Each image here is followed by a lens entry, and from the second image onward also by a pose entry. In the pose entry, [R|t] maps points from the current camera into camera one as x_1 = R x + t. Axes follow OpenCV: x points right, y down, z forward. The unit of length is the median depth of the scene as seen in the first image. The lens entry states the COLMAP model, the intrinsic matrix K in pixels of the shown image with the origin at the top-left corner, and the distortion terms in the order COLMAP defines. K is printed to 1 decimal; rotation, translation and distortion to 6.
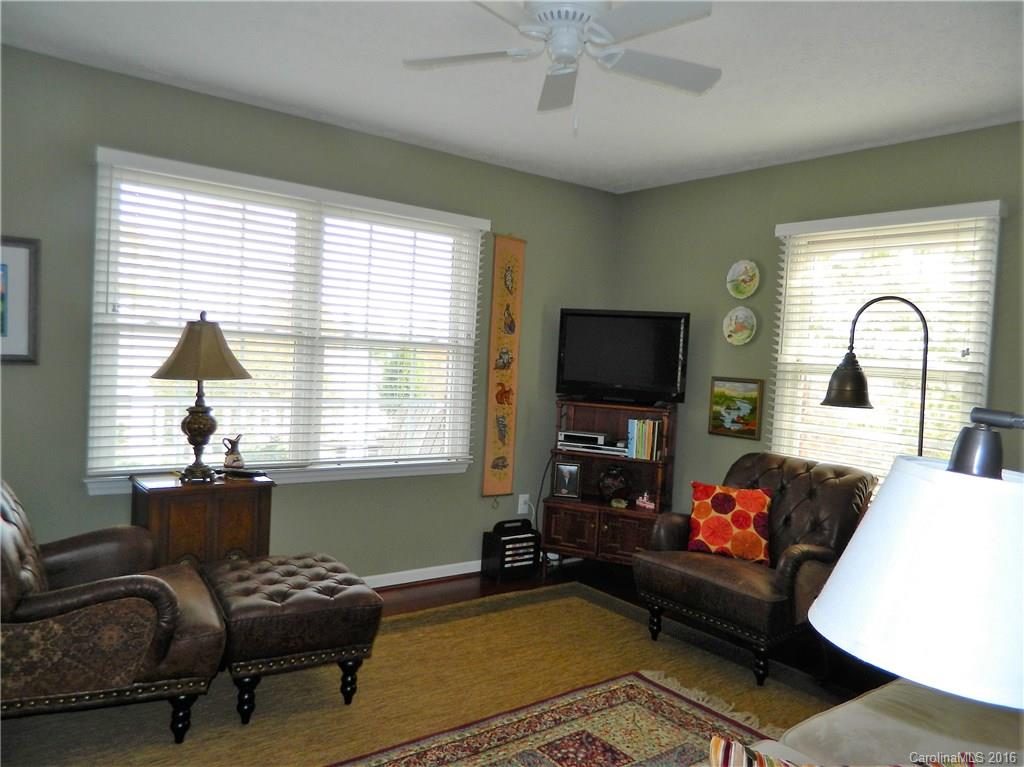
lens RADIAL K [[769.9, 0, 504.1], [0, 769.9, 386.8], [0, 0, 1]] dist [0.014439, -0.002181]
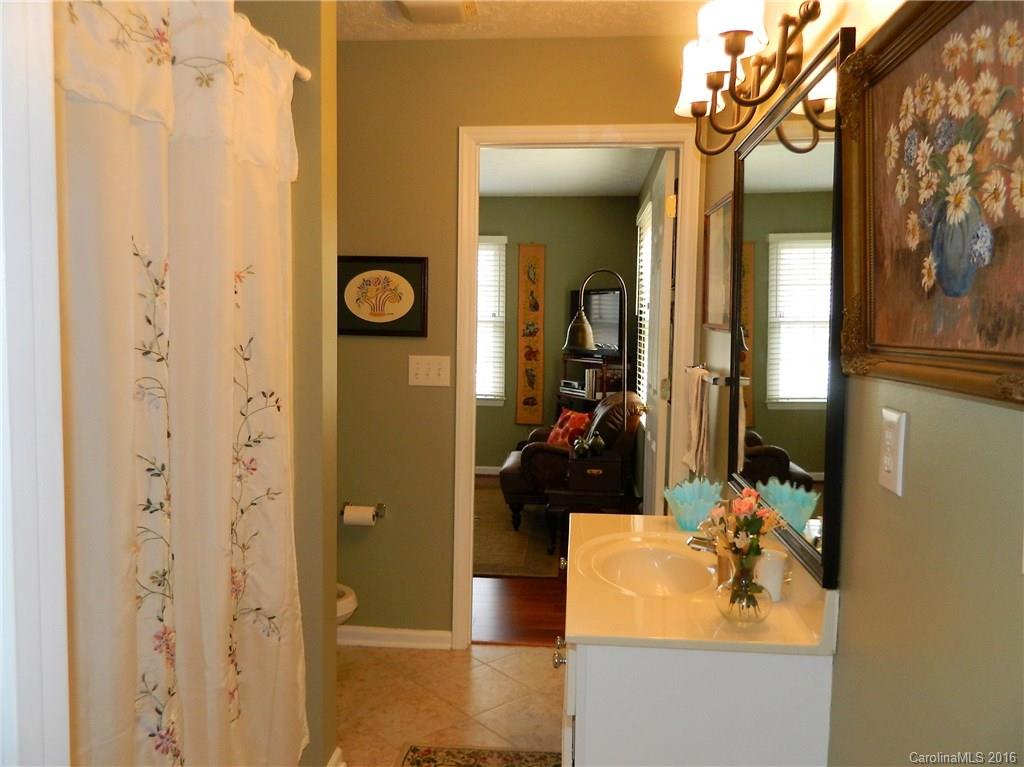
lens RADIAL K [[769.9, 0, 512.7], [0, 769.9, 378.6], [0, 0, 1]] dist [0.014439, -0.002181]
pose [[0.723715, 0.001762, -0.690097, 1.120857], [-0.003555, 0.999993, -0.001175, 0.067119], [0.690090, 0.003303, 0.723716, -0.072716]]
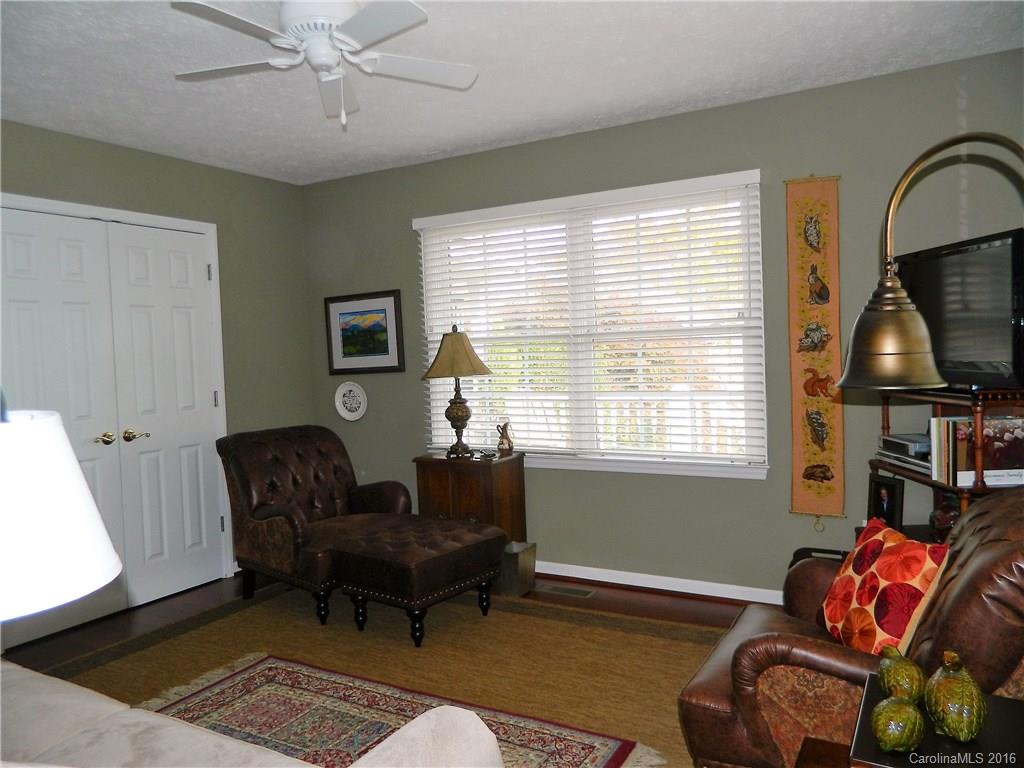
lens RADIAL K [[769.9, 0, 511.7], [0, 769.9, 383.3], [0, 0, 1]] dist [0.014439, -0.002181]
pose [[0.374751, -0.026328, -0.926752, 0.694698], [0.017821, 0.999617, -0.021192, 0.023658], [0.926954, -0.008574, 0.375076, 0.499377]]
